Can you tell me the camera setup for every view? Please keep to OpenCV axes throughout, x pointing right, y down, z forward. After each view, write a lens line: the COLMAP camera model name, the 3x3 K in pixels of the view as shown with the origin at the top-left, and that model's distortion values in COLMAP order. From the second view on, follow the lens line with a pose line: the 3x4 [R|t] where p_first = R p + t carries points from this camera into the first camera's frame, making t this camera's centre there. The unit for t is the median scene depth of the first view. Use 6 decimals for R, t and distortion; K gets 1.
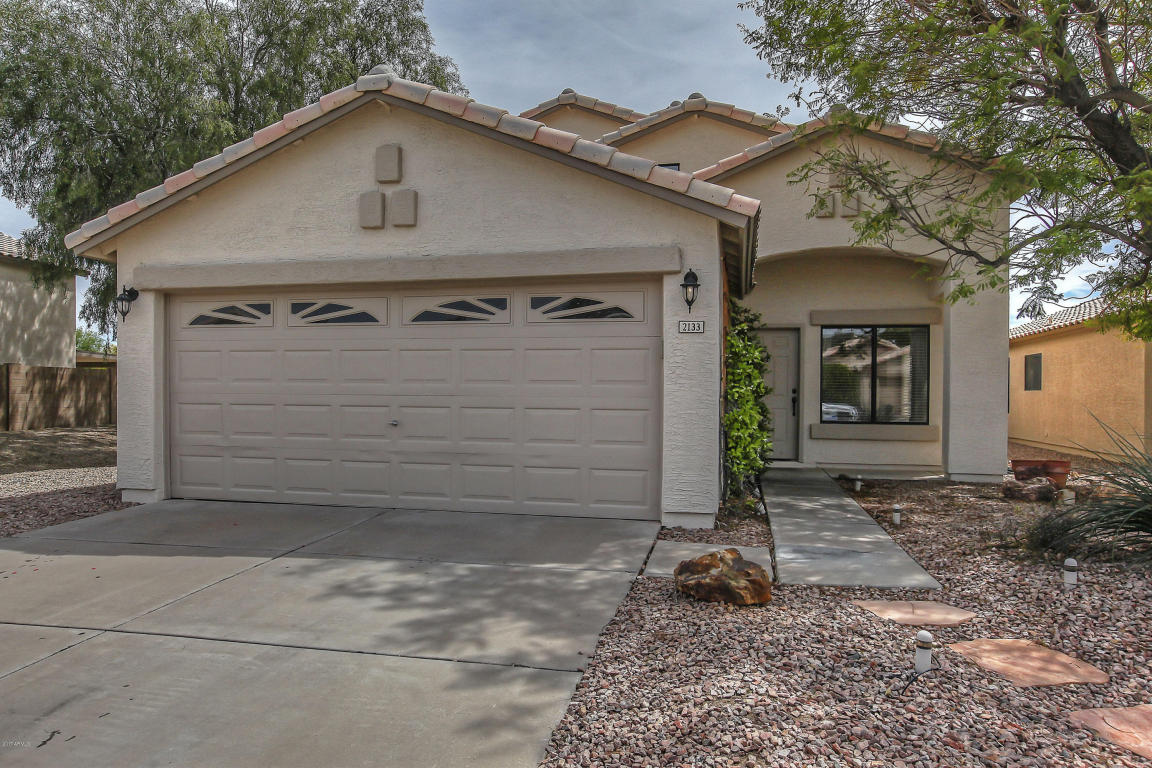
lens RADIAL K [[749.0, 0, 563.3], [0, 749.0, 409.9], [0, 0, 1]] dist [0.004436, 0.004336]
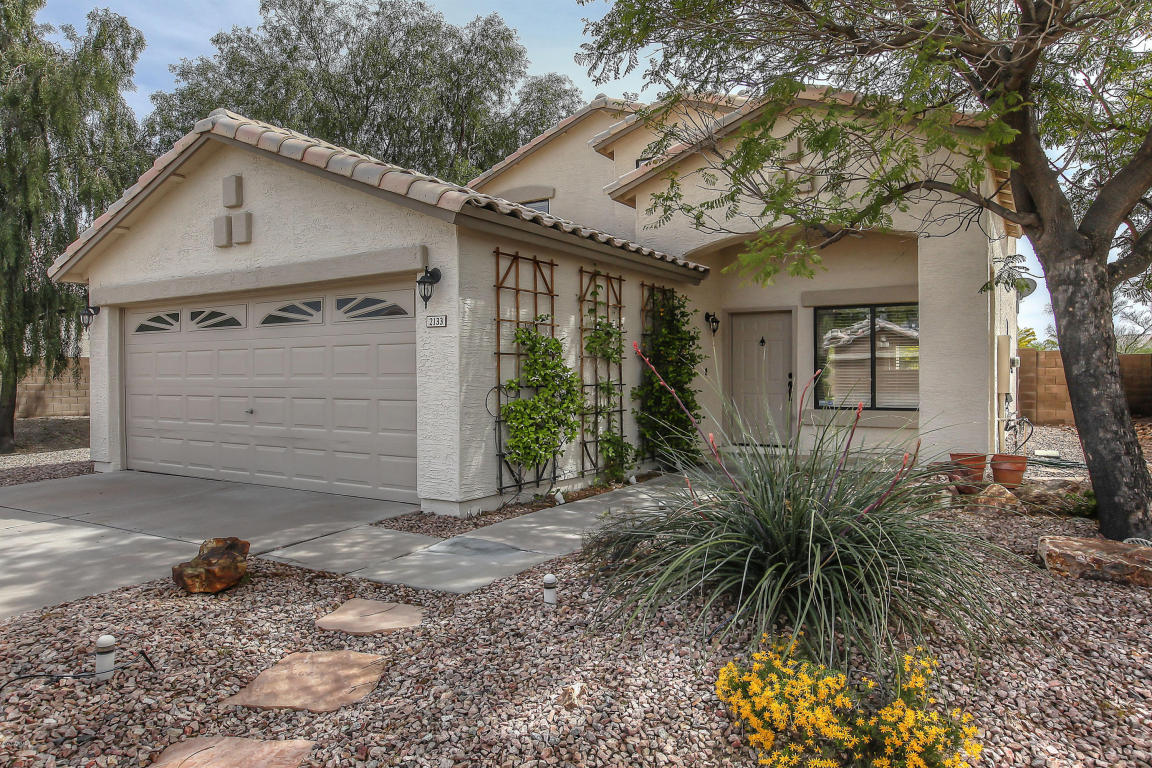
lens RADIAL K [[682.5, 0, 572.5], [0, 682.5, 382.8], [0, 0, 1]] dist [0.021197, 0.001275]
pose [[0.951875, -0.007533, -0.306395, 0.587597], [0.004336, 0.999929, -0.011114, -0.012827], [0.306457, 0.009250, 0.951840, 0.134825]]
